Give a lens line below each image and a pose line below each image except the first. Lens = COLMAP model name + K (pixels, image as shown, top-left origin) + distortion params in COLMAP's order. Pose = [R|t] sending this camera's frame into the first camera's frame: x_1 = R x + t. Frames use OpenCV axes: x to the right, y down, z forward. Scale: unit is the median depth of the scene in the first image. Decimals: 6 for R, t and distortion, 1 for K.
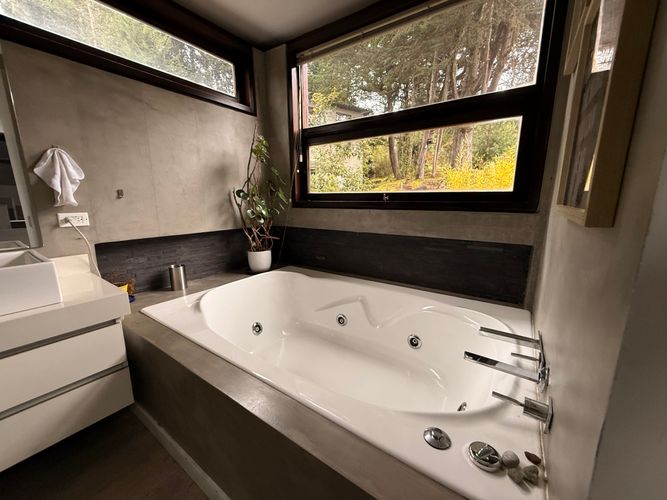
lens RADIAL K [[267.6, 0, 336.9], [0, 267.6, 252.1], [0, 0, 1]] dist [0.000464, -0.000057]
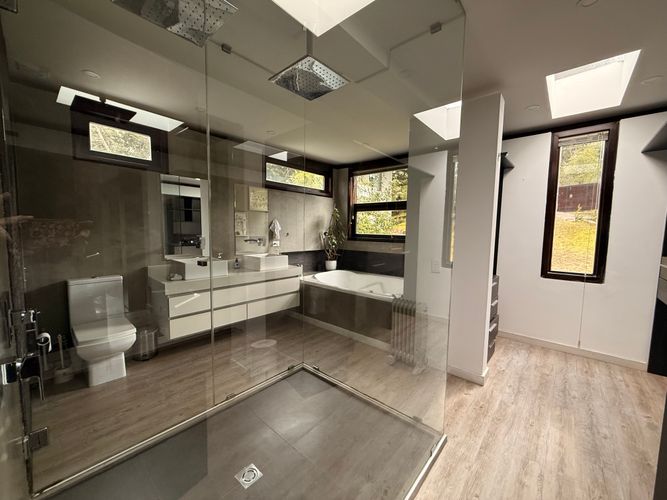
lens RADIAL K [[267.6, 0, 331.0], [0, 267.6, 252.3], [0, 0, 1]] dist [0.000464, -0.000057]
pose [[0.991816, 0.028289, -0.124505, -0.036946], [-0.041793, 0.993357, -0.107216, 0.159778], [0.120644, 0.111542, 0.986409, -1.101656]]
